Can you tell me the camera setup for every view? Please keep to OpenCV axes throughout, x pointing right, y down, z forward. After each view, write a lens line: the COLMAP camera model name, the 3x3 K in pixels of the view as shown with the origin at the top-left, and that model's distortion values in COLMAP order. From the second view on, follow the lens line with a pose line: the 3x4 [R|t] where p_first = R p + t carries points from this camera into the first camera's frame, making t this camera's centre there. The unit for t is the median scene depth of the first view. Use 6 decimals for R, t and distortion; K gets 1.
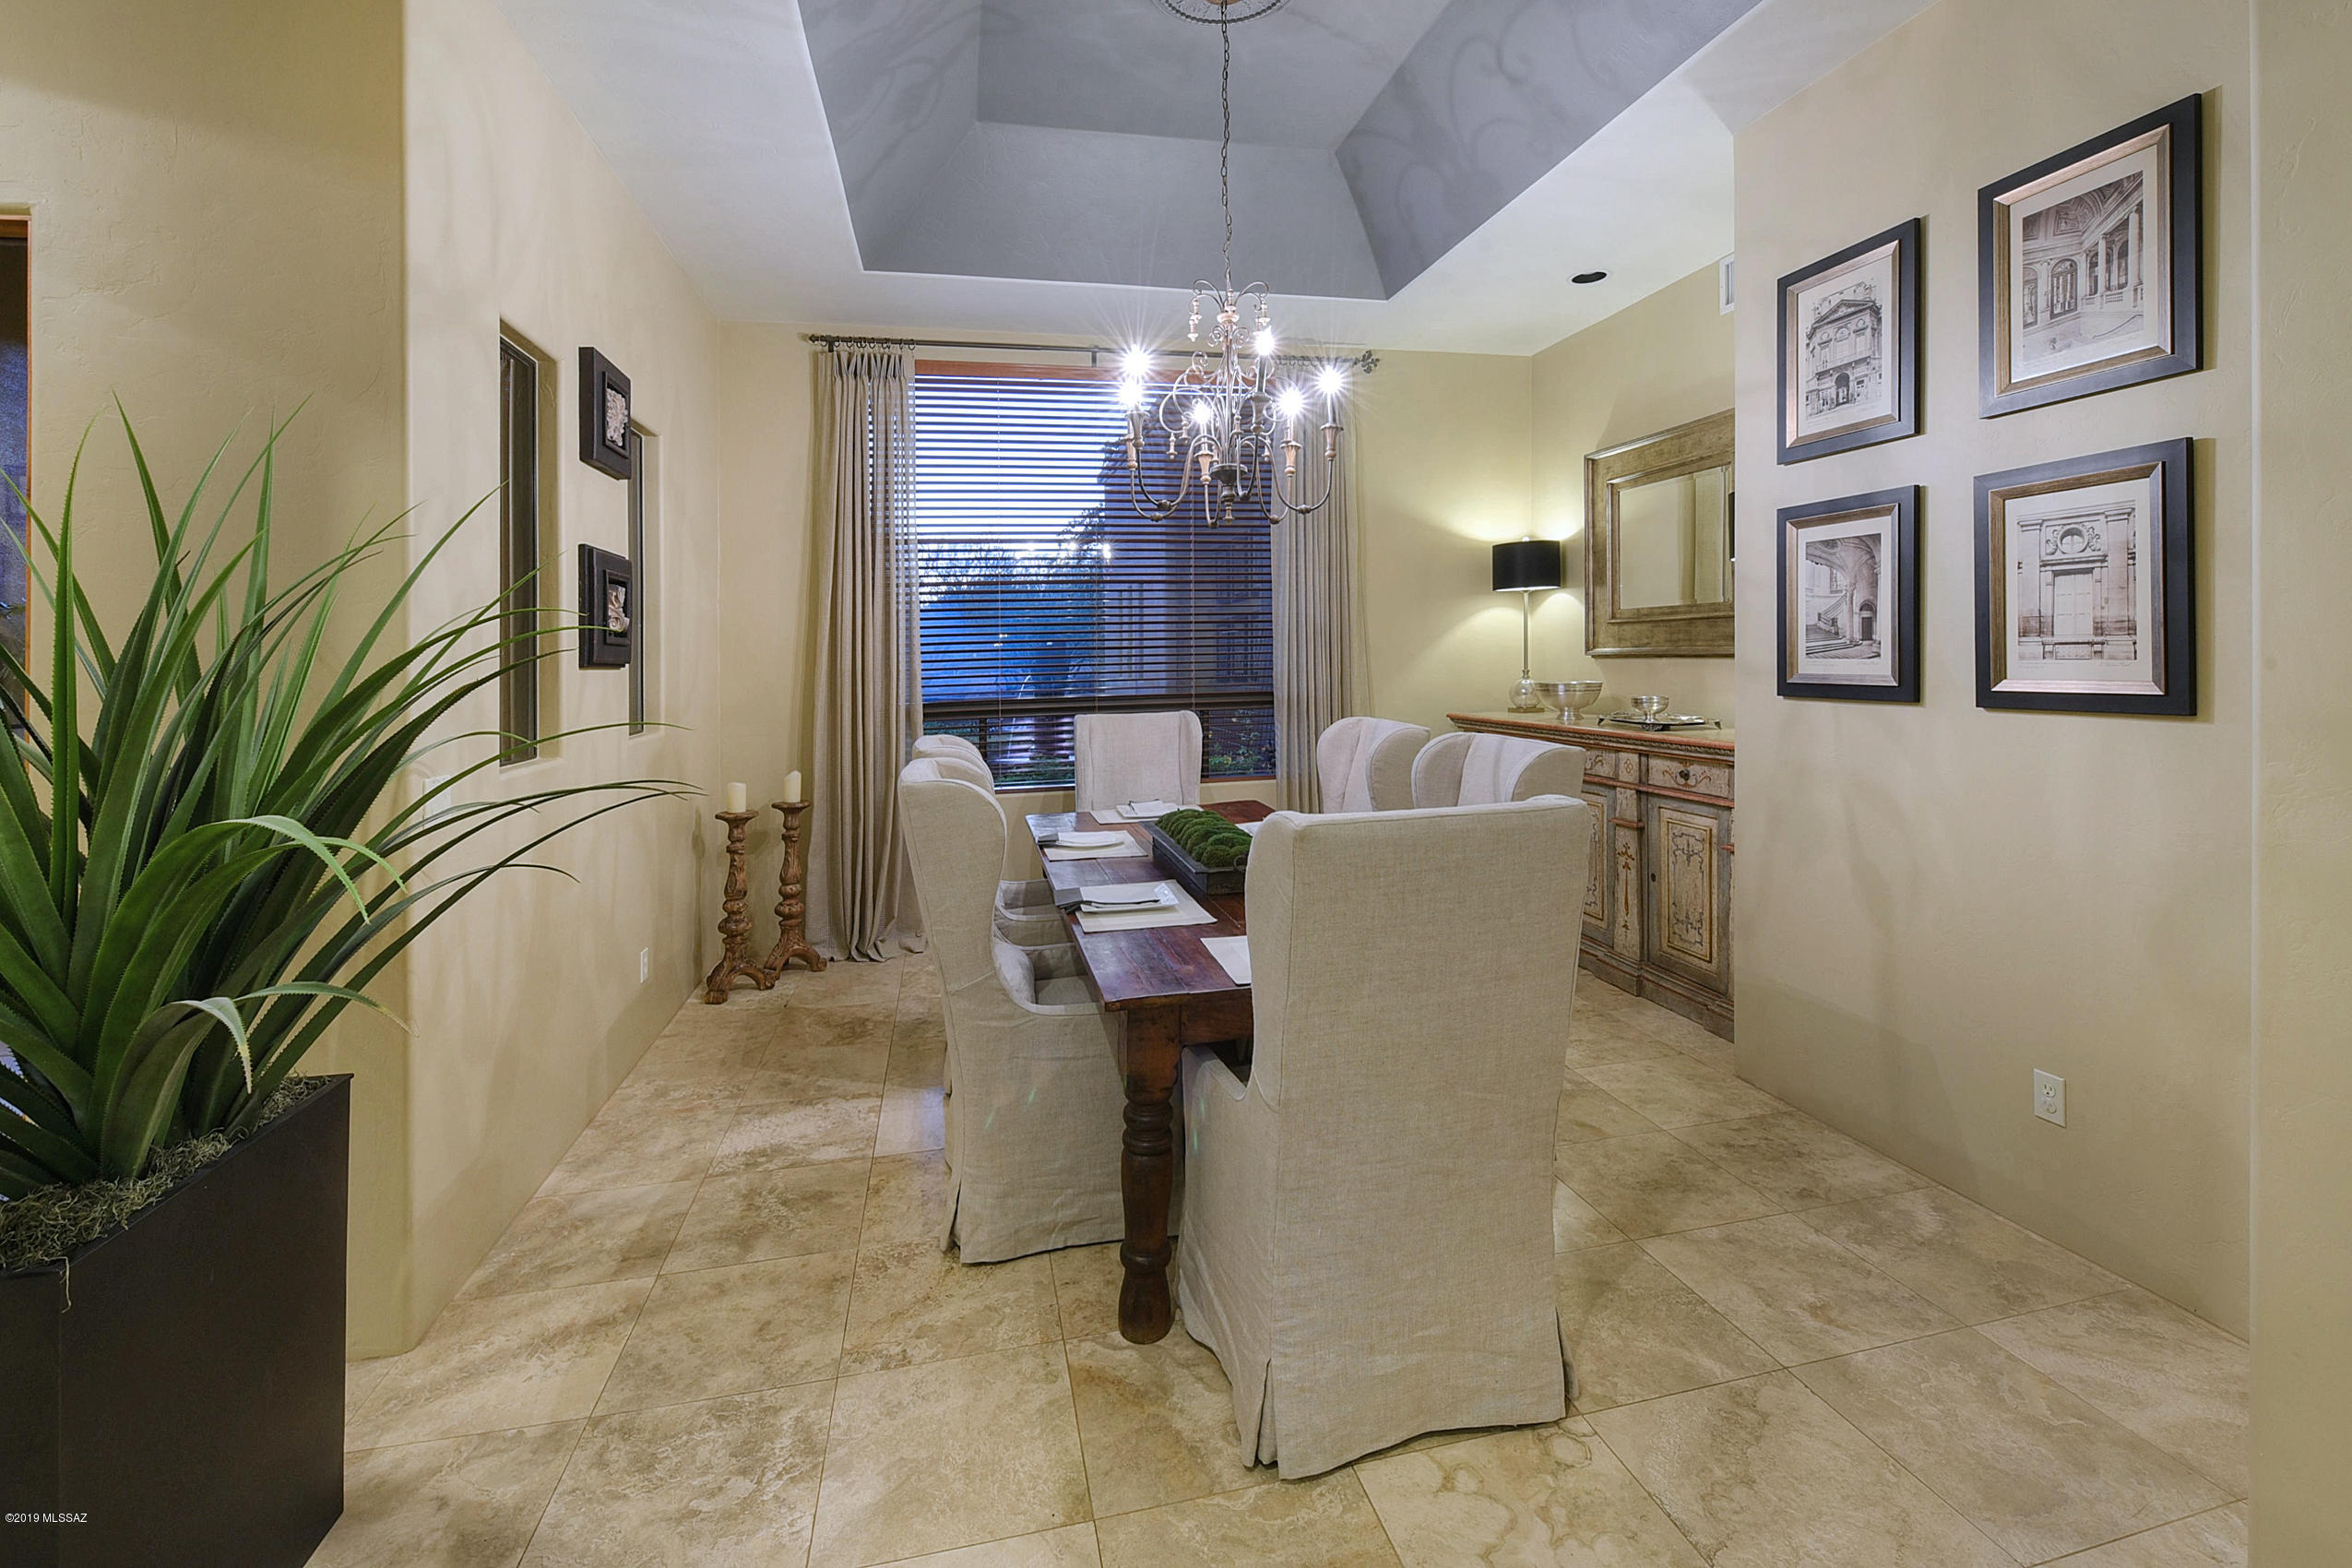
lens RADIAL K [[970.3, 0, 1117.6], [0, 970.3, 661.2], [0, 0, 1]] dist [-0.013831, -0.001108]
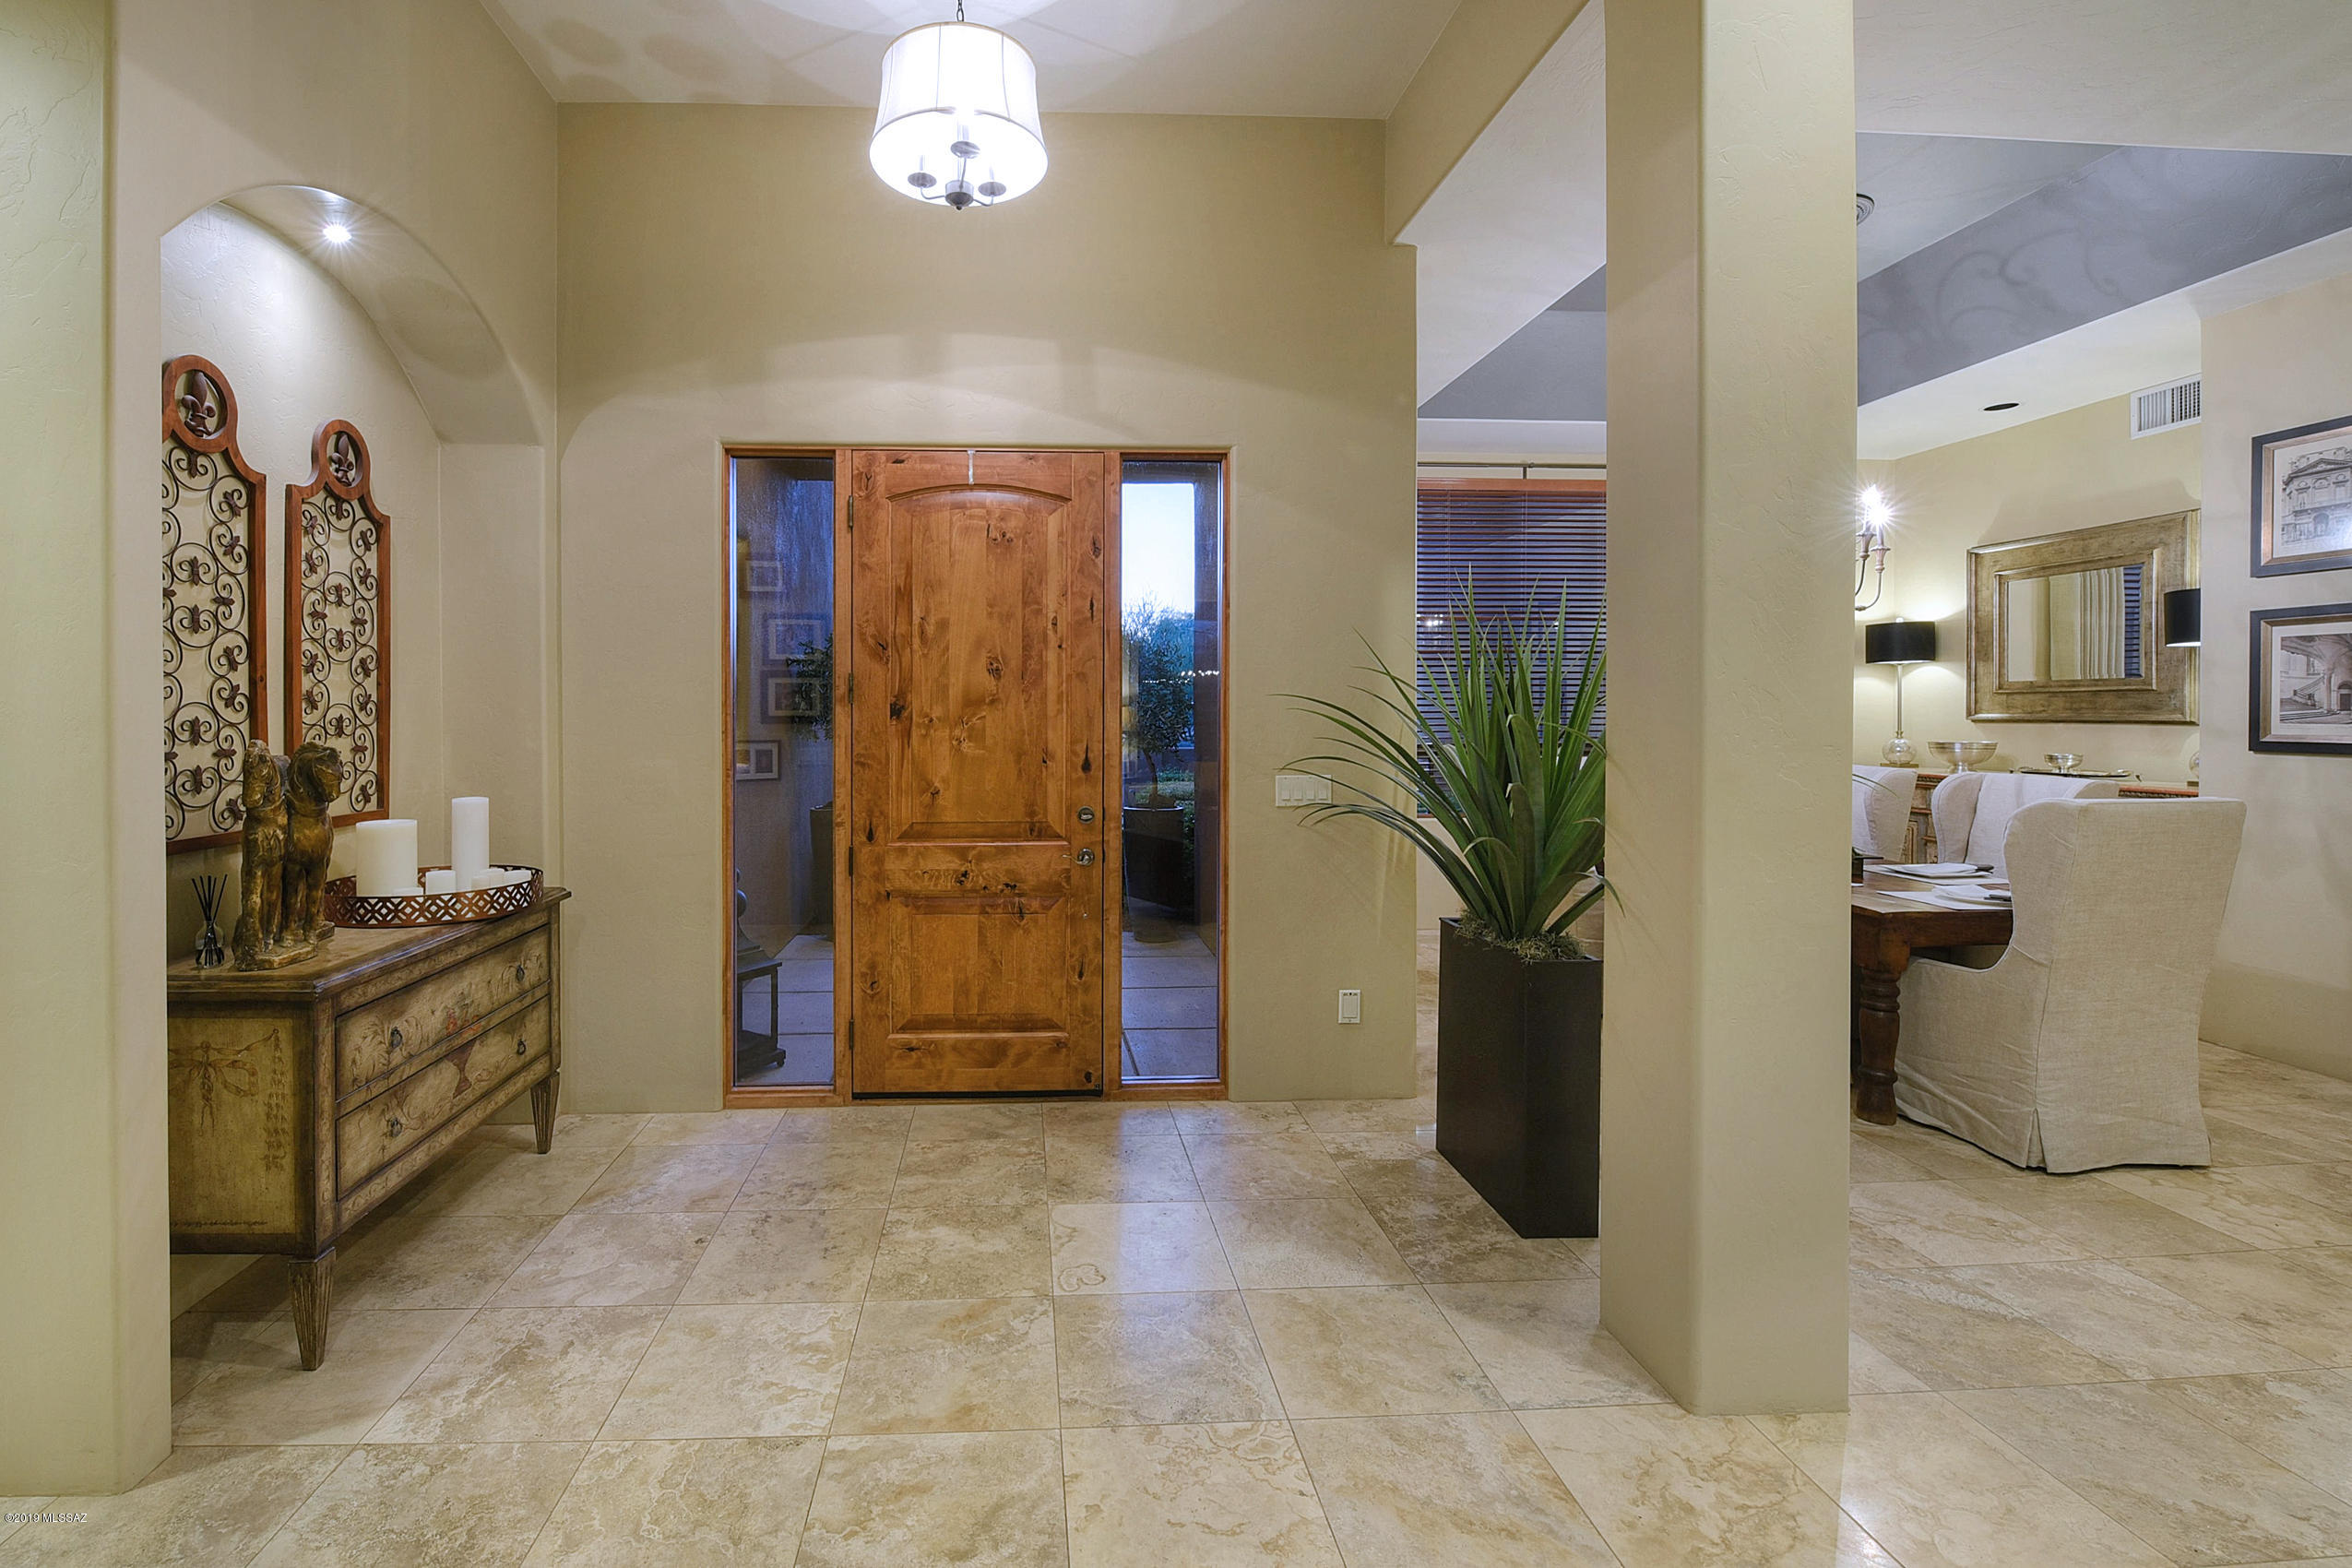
lens RADIAL K [[970.3, 0, 1027.3], [0, 970.3, 717.2], [0, 0, 1]] dist [-0.013831, -0.001108]
pose [[0.987024, 0.025140, -0.158591, -0.773571], [-0.025130, 0.999682, 0.002068, 0.028607], [0.158593, 0.001944, 0.987342, -0.557429]]
